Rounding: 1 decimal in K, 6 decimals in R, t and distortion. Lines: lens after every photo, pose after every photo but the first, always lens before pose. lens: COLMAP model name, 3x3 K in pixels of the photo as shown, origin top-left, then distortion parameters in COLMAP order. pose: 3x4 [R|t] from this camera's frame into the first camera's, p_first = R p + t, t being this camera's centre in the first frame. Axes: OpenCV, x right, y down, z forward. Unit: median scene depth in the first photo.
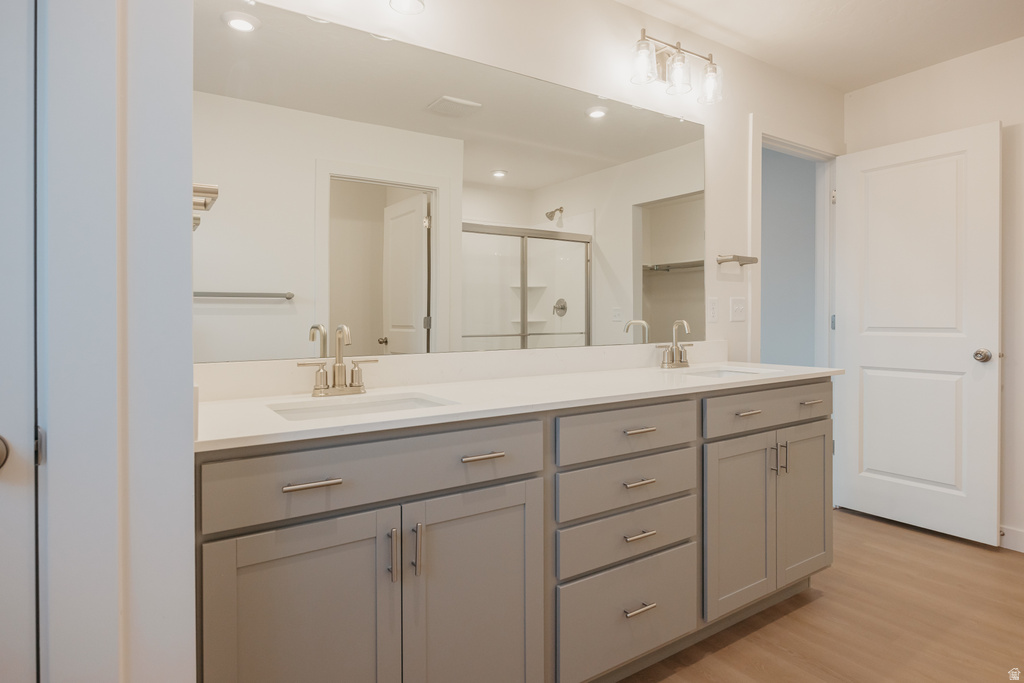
lens RADIAL K [[903.0, 0, 511.1], [0, 903.0, 335.1], [0, 0, 1]] dist [-0.014136, -0.002586]
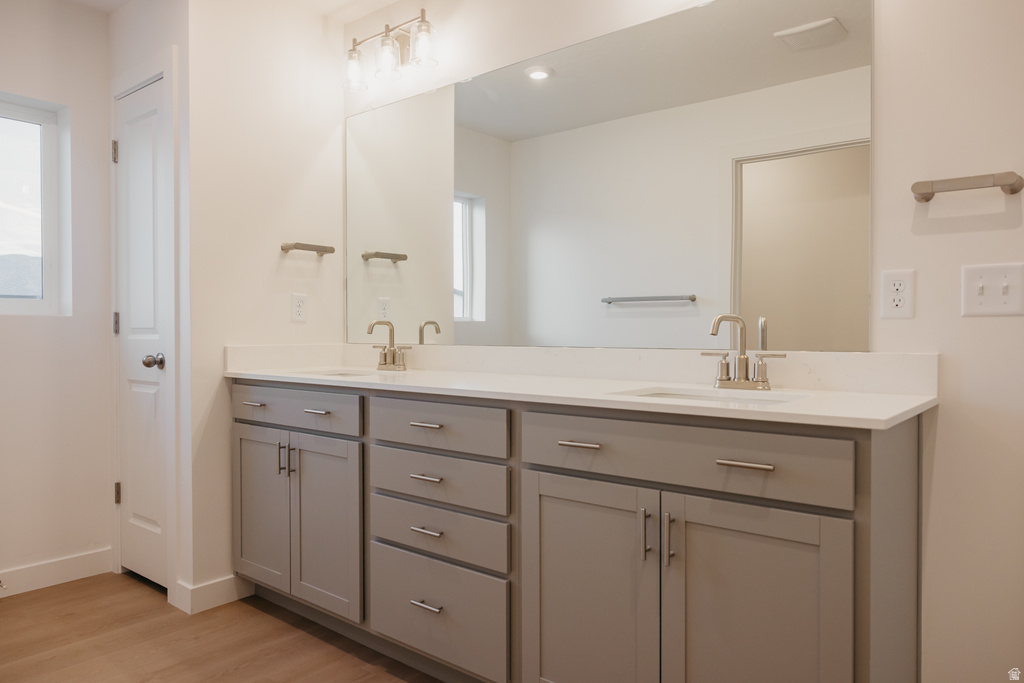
lens RADIAL K [[703.1, 0, 511.8], [0, 703.1, 343.9], [0, 0, 1]] dist [0.009433, 0.000601]
pose [[0.065519, 0.036773, -0.997174, 0.744046], [-0.012291, 0.999275, 0.036043, -0.010111], [0.997776, 0.009895, 0.065923, 0.849020]]
